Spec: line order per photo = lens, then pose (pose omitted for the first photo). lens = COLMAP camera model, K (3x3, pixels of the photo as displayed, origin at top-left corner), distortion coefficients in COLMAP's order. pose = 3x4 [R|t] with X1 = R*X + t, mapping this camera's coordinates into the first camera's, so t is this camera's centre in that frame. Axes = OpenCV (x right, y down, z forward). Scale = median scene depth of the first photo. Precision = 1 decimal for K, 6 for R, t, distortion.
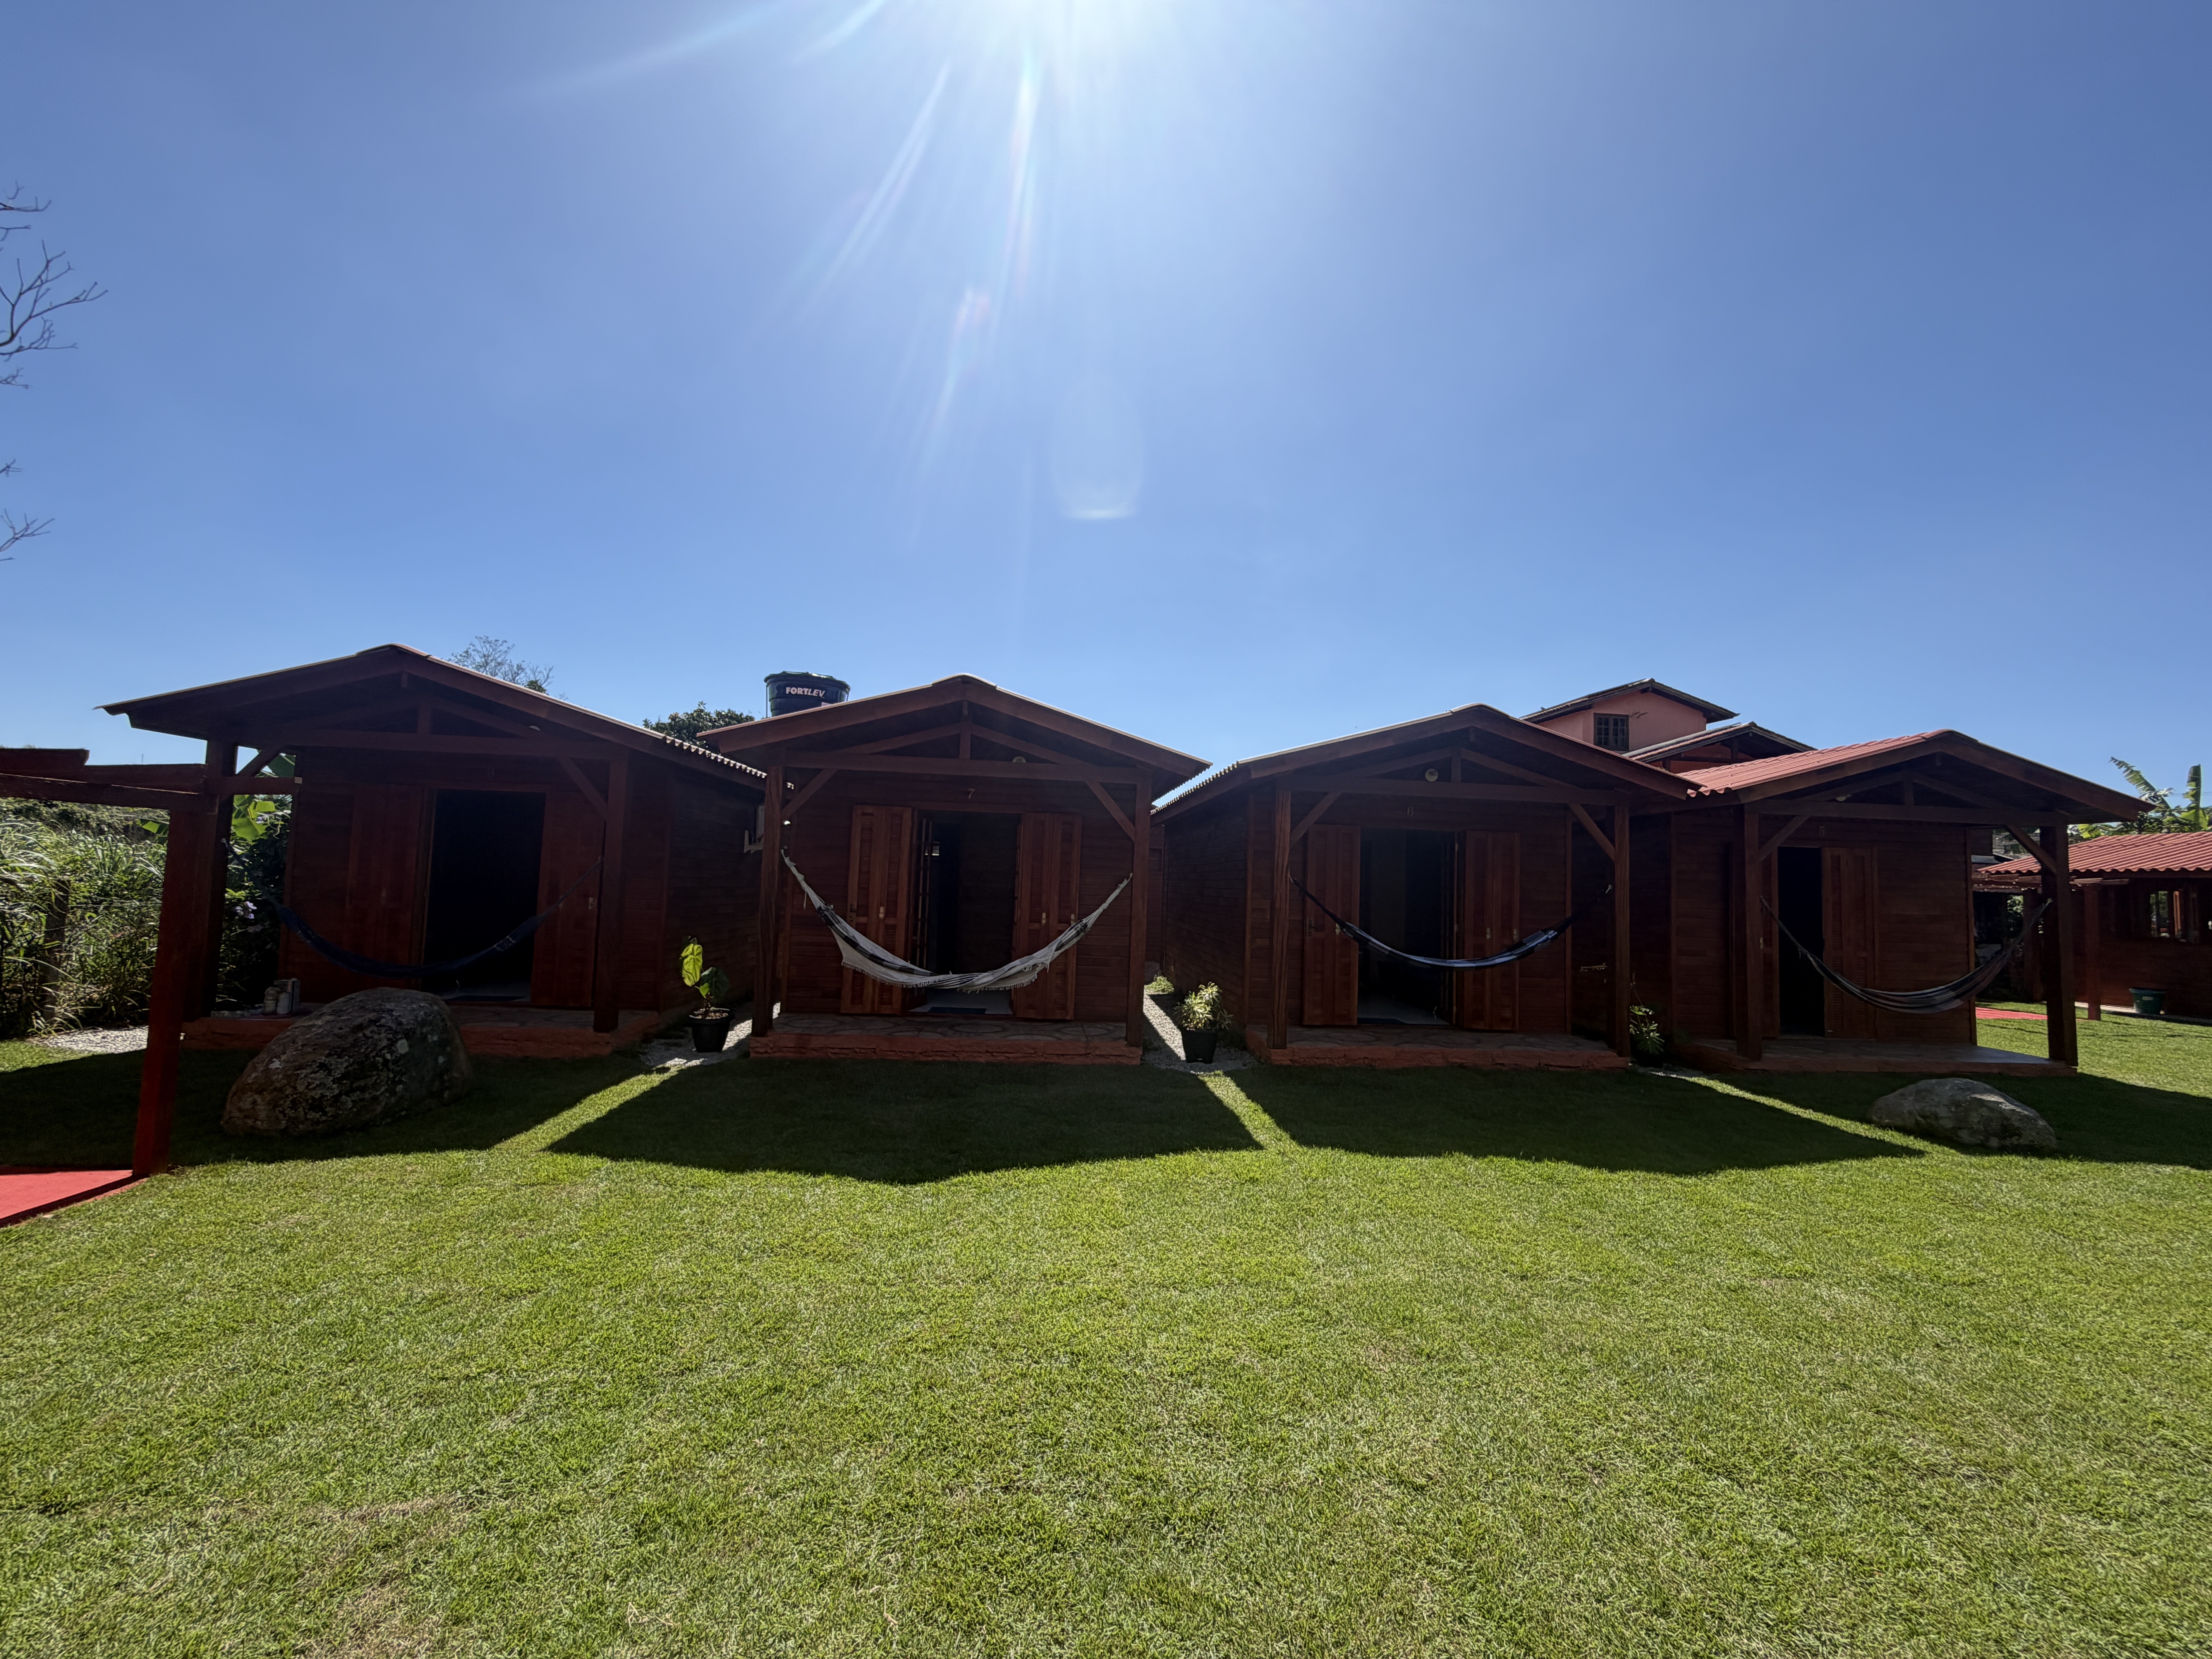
lens RADIAL K [[887.2, 0, 1105.7], [0, 887.2, 813.2], [0, 0, 1]] dist [-0.000102, 0.001180]
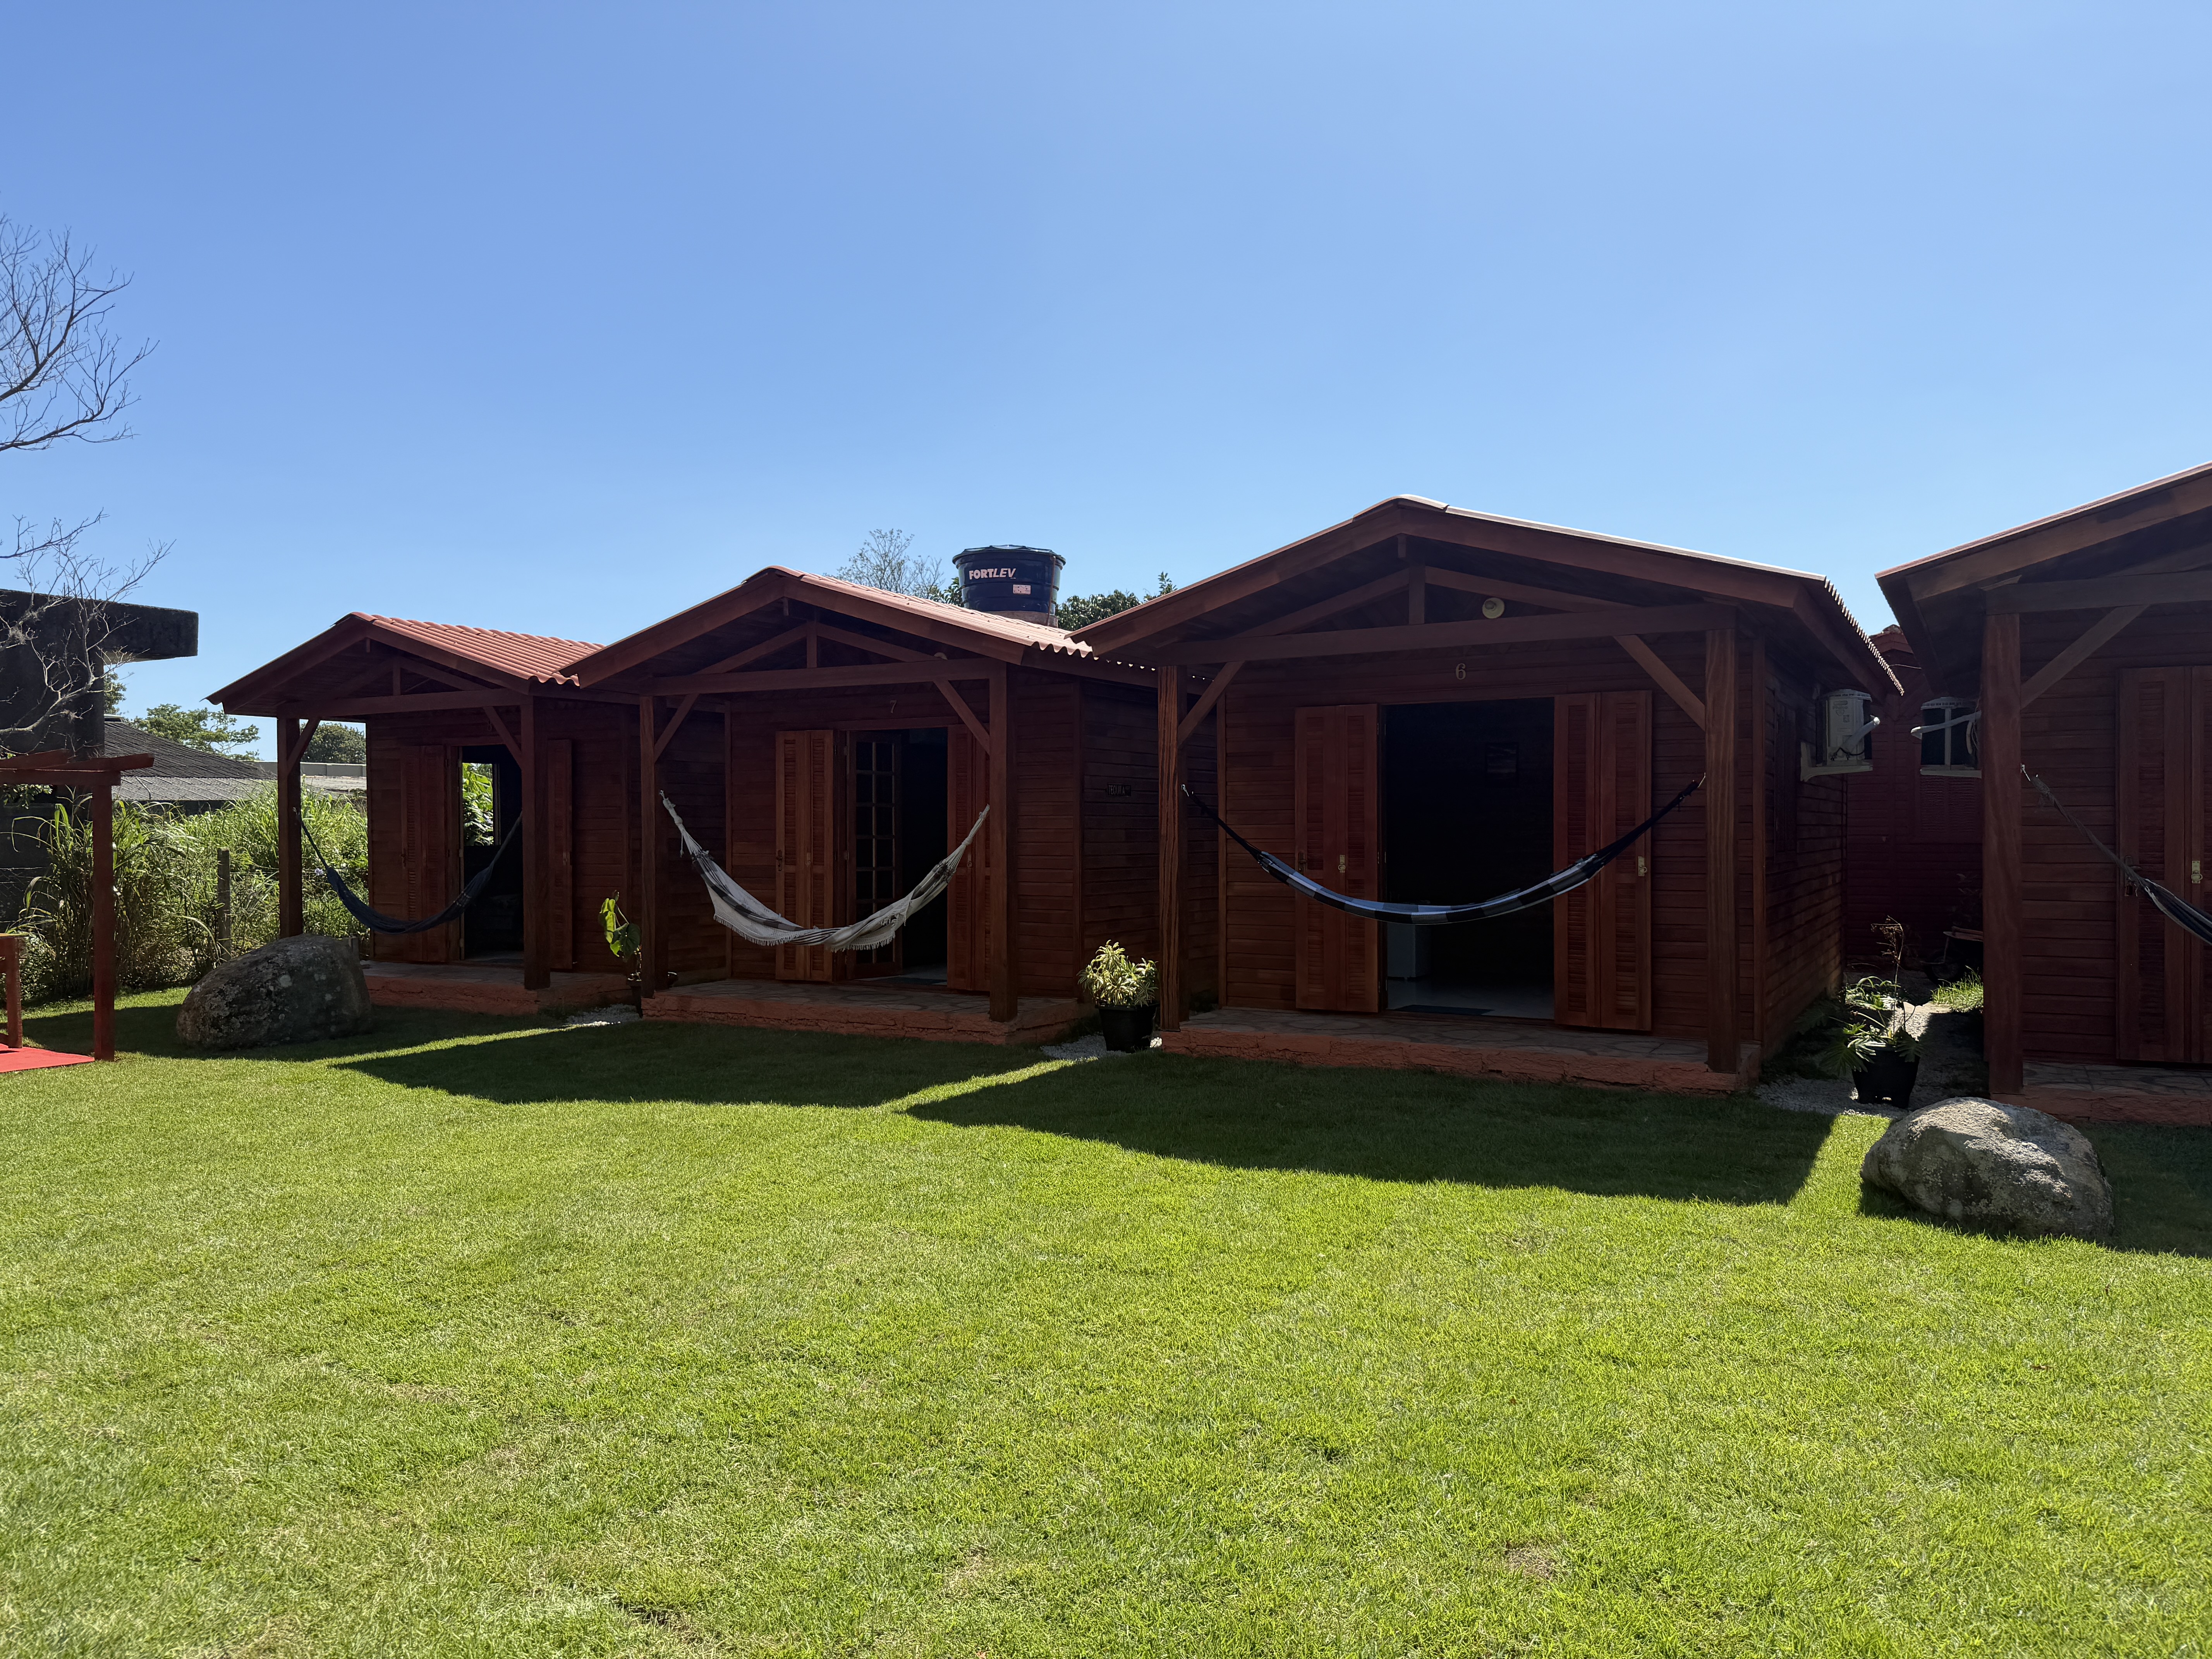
lens RADIAL K [[1538.7, 0, 1110.7], [0, 1538.7, 834.3], [0, 0, 1]] dist [0.028261, -0.014647]
pose [[0.829315, -0.038702, -0.557440, 0.856821], [0.080220, 0.995511, 0.050229, 0.043119], [0.552994, -0.086373, 0.828696, -0.032879]]
